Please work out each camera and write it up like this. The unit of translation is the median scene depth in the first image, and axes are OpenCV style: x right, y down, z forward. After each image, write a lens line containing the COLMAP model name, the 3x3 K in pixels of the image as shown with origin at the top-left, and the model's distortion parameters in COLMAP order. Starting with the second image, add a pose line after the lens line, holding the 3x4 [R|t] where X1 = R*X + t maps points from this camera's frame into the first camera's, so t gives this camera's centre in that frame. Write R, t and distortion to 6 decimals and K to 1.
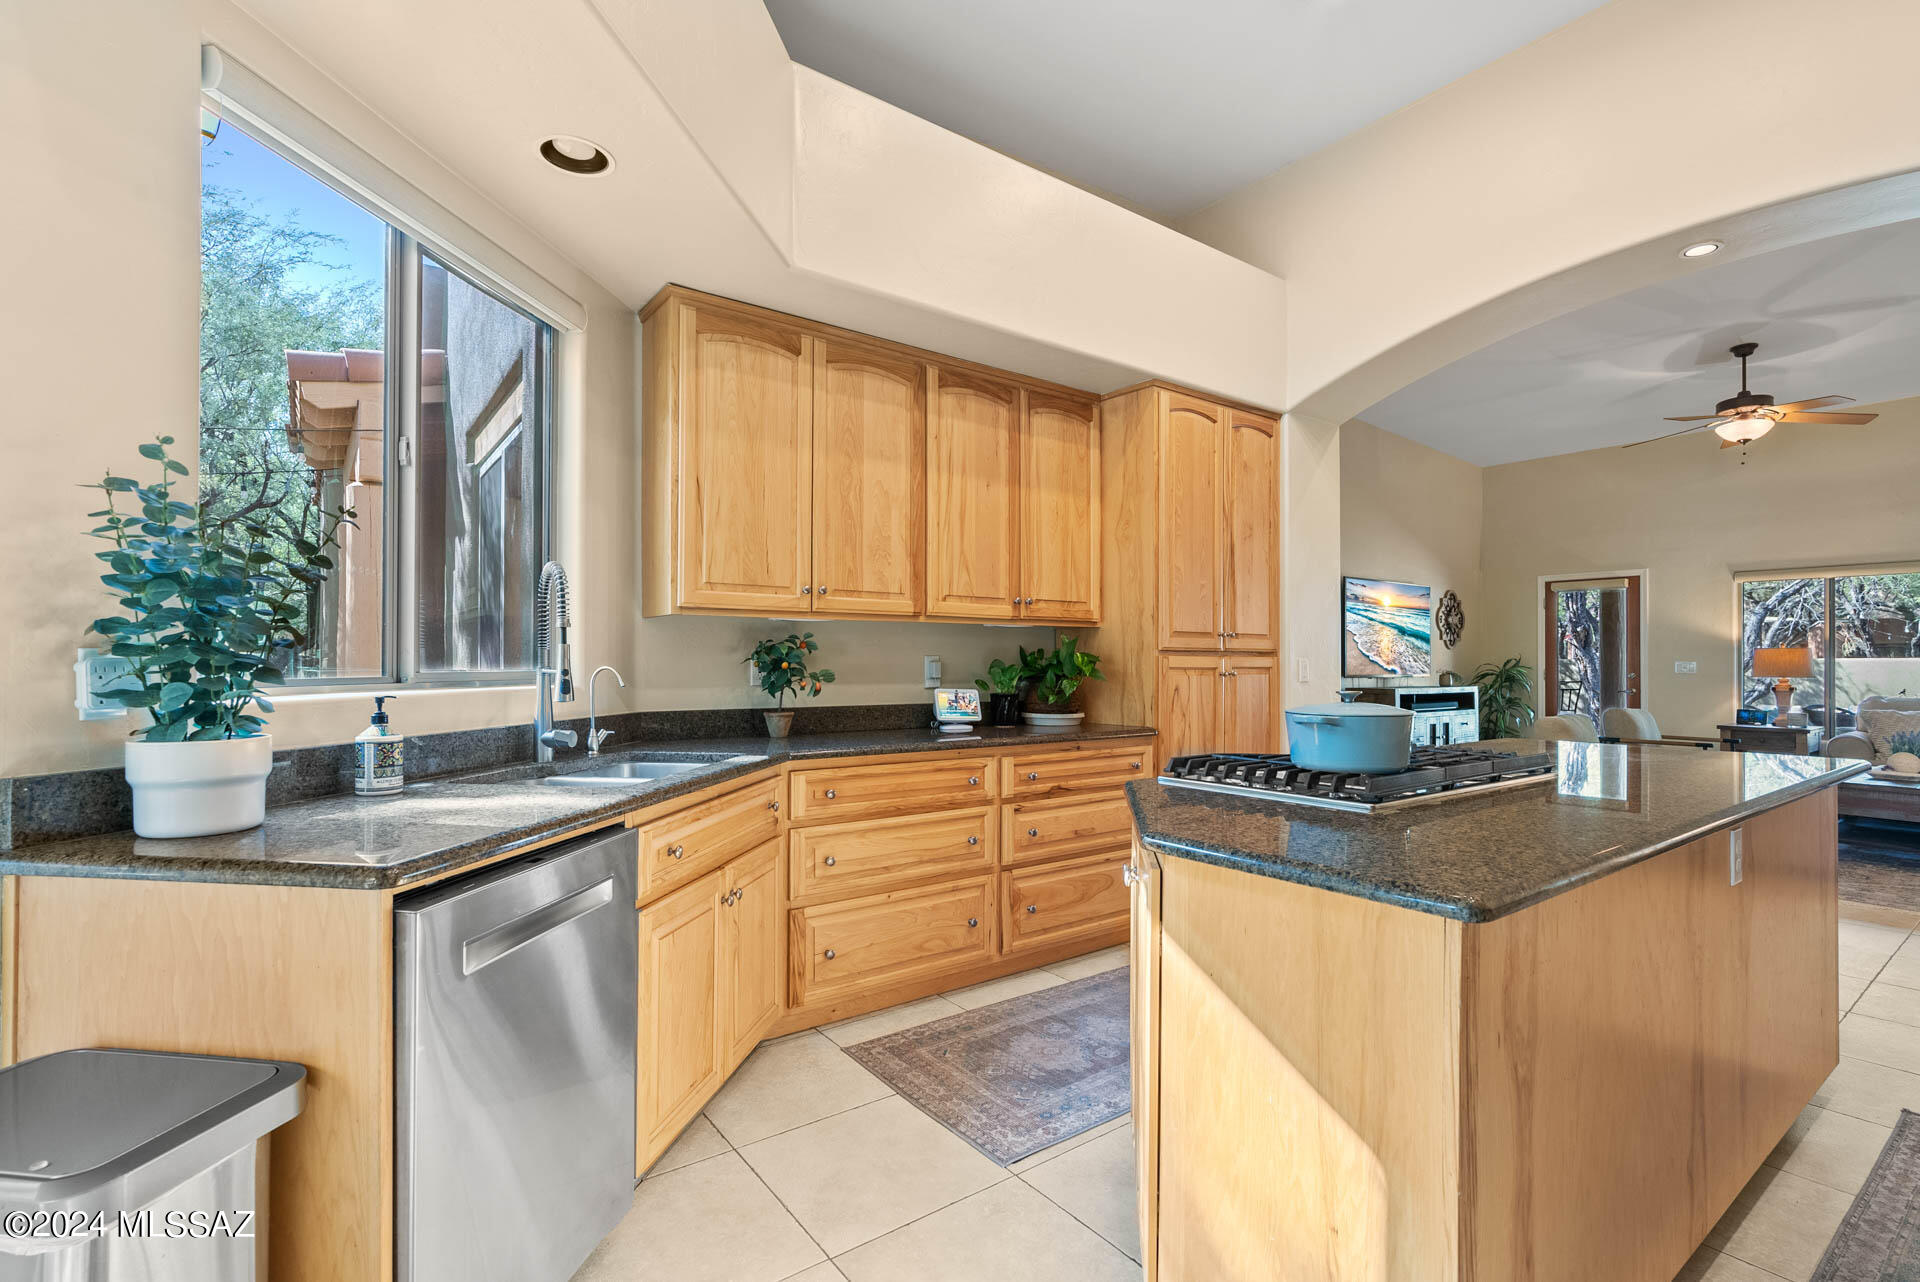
lens RADIAL K [[878.4, 0, 954.9], [0, 878.4, 647.5], [0, 0, 1]] dist [-0.008755, 0.003669]
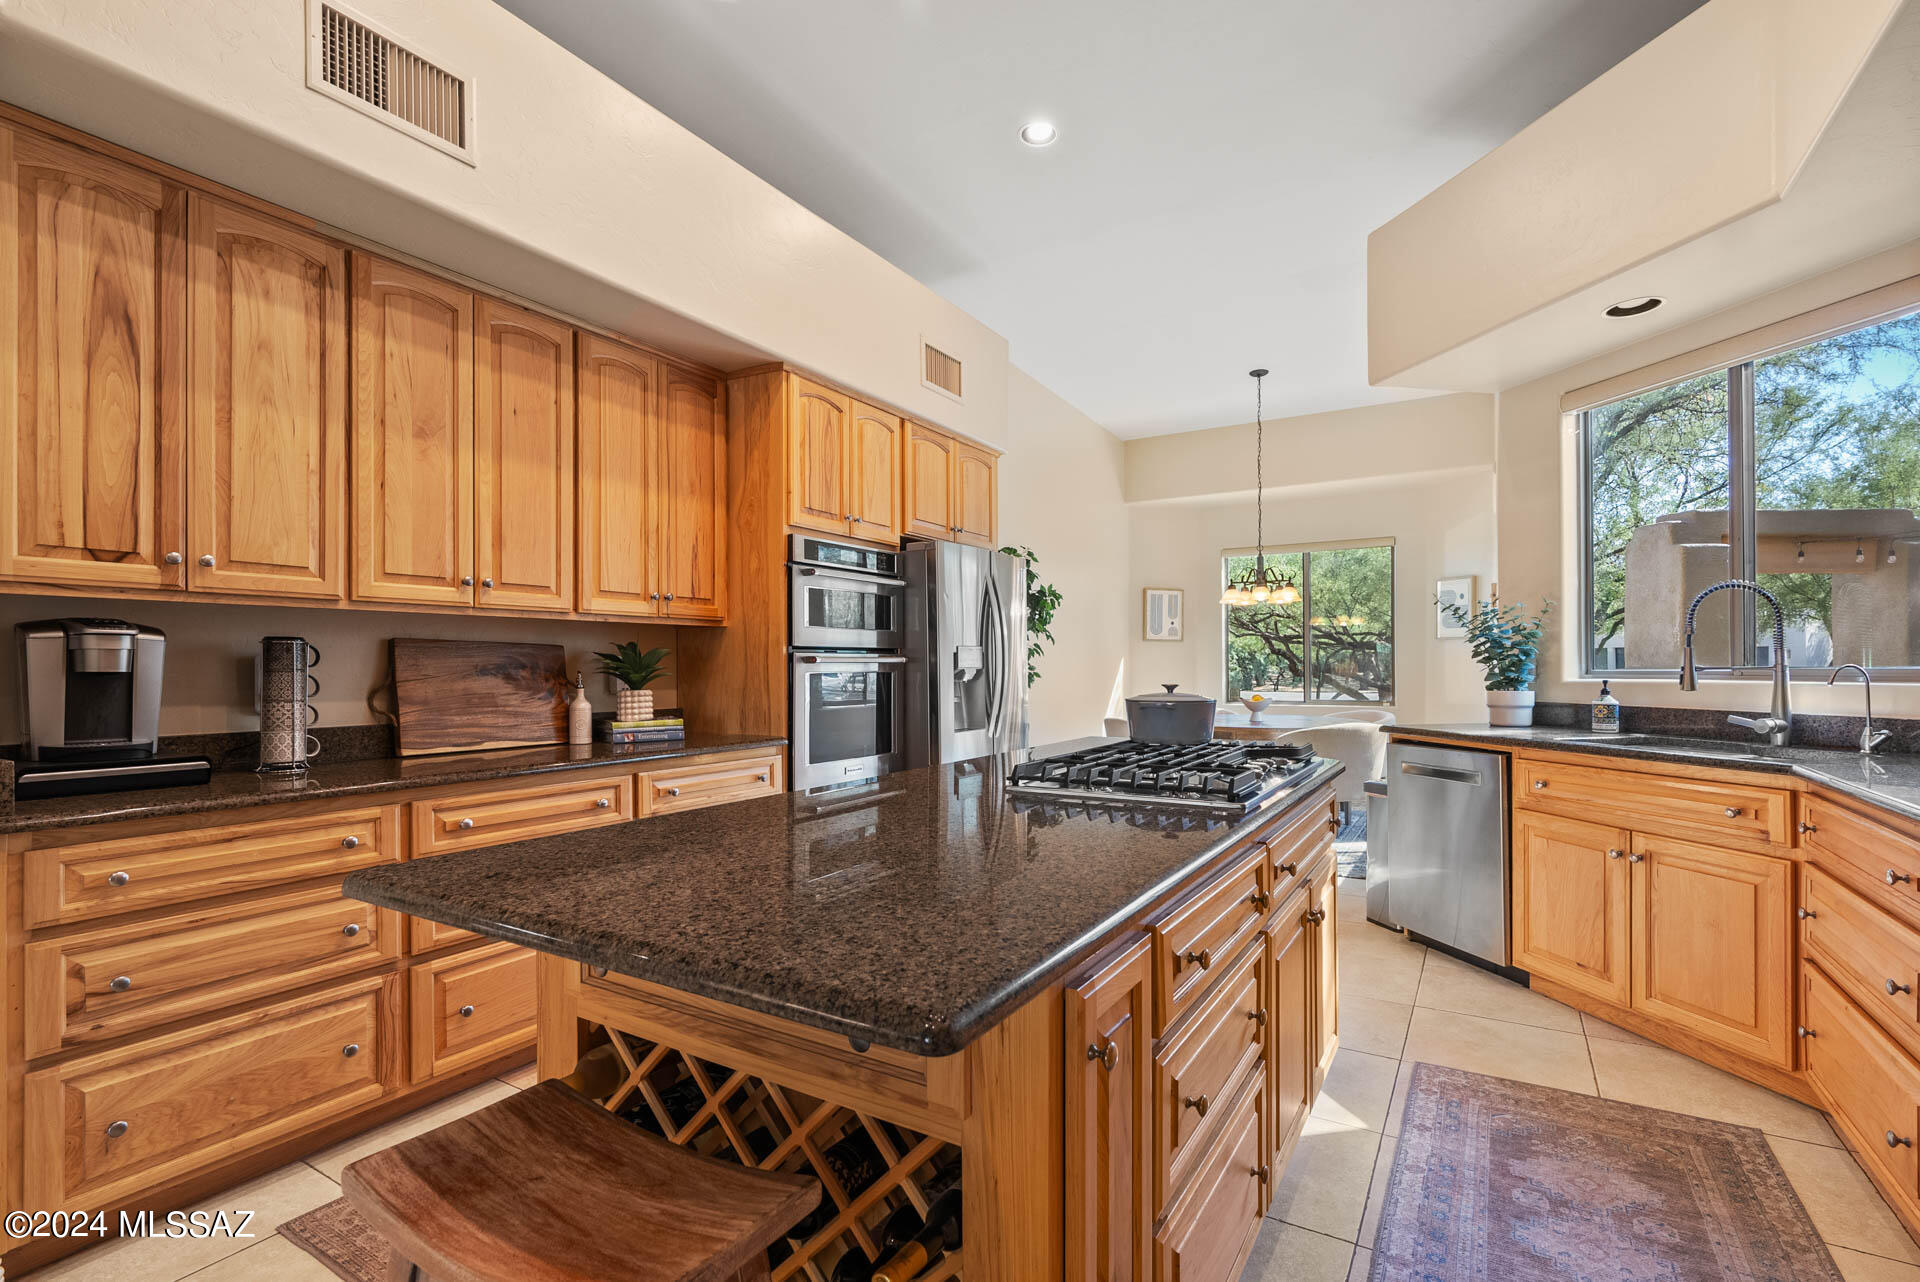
lens RADIAL K [[878.4, 0, 967.1], [0, 878.4, 661.5], [0, 0, 1]] dist [-0.008755, 0.003669]
pose [[-0.921041, -0.001616, -0.389463, 0.878316], [0.004227, 0.999891, -0.014145, 0.025124], [0.389444, -0.014674, -0.920933, 1.477502]]
